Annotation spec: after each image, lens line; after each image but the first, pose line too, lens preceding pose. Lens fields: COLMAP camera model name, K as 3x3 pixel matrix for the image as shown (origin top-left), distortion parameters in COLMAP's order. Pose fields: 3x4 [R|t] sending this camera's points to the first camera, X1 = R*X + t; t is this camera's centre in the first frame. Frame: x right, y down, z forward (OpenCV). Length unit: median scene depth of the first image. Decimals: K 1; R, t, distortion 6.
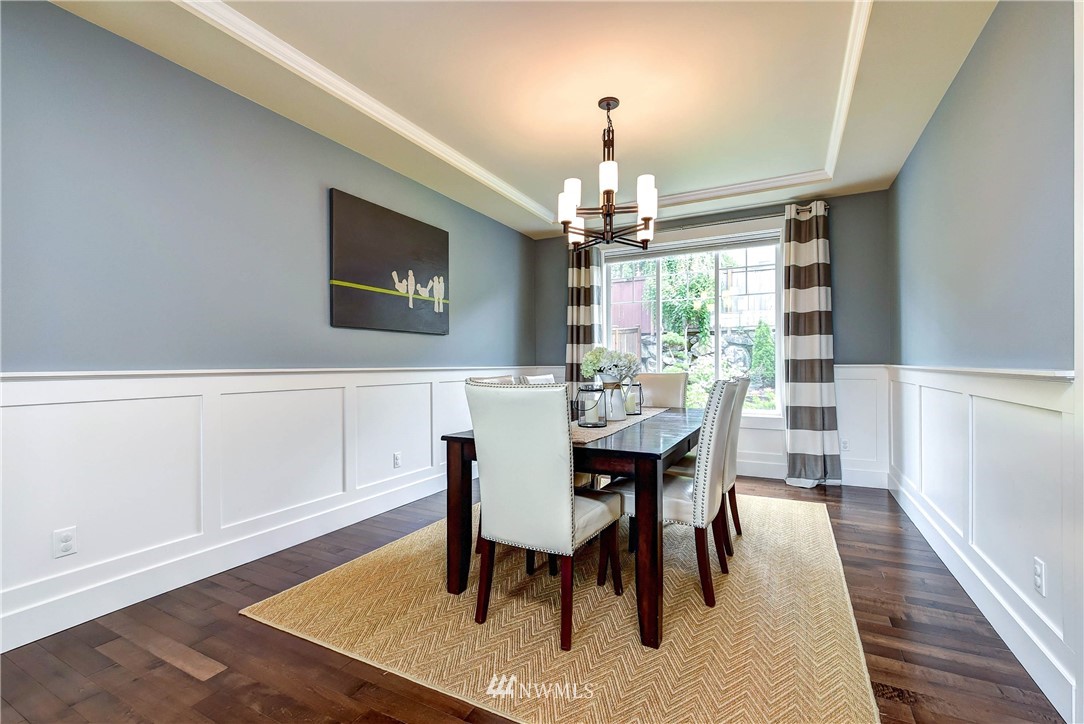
lens RADIAL K [[477.2, 0, 543.3], [0, 477.2, 362.7], [0, 0, 1]] dist [0.006343, -0.003802]
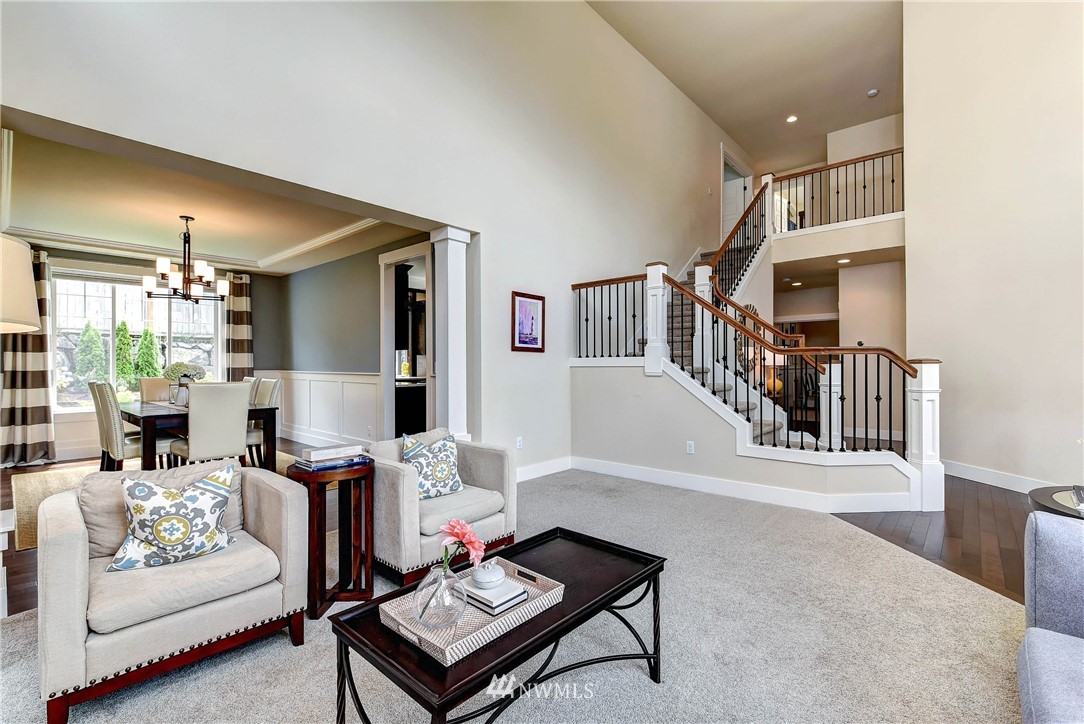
lens RADIAL K [[477.2, 0, 535.2], [0, 477.2, 363.4], [0, 0, 1]] dist [0.006343, -0.003802]
pose [[0.251324, 0.010856, 0.967842, -0.820788], [-0.005400, 0.999937, -0.009814, -0.010160], [-0.967888, -0.002760, 0.251367, -0.431425]]
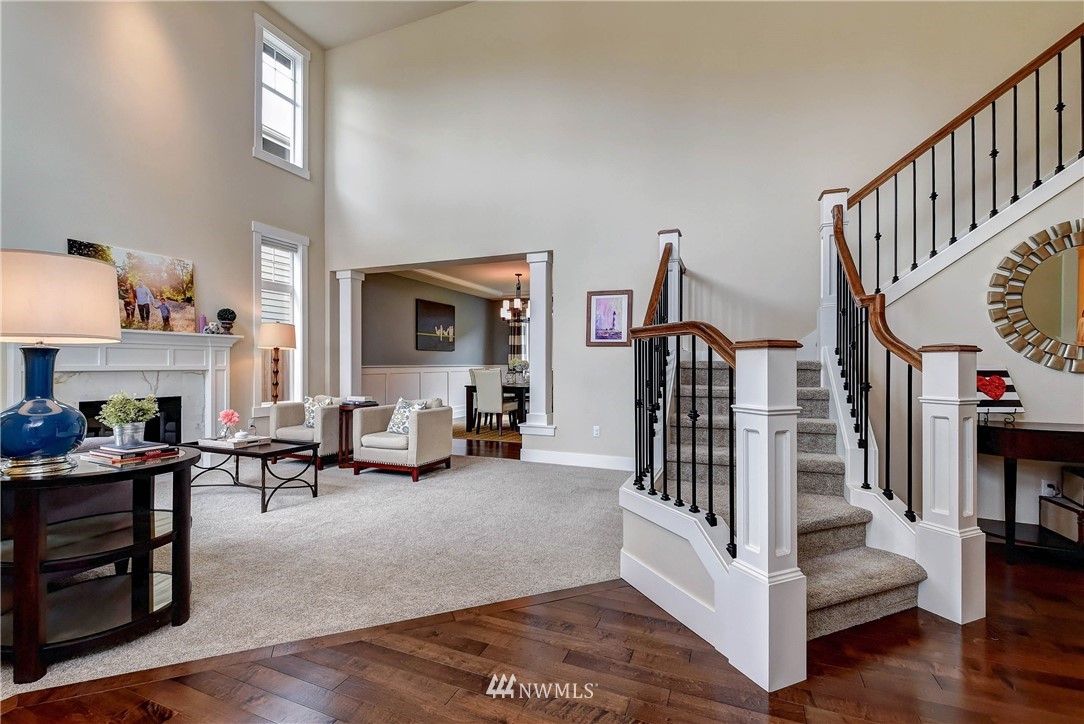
lens RADIAL K [[477.2, 0, 538.3], [0, 477.2, 362.8], [0, 0, 1]] dist [0.006343, -0.003802]
pose [[0.996988, 0.008231, 0.077116, 0.024655], [-0.008370, 0.999964, 0.001475, -0.009069], [-0.077101, -0.002116, 0.997021, -1.310367]]
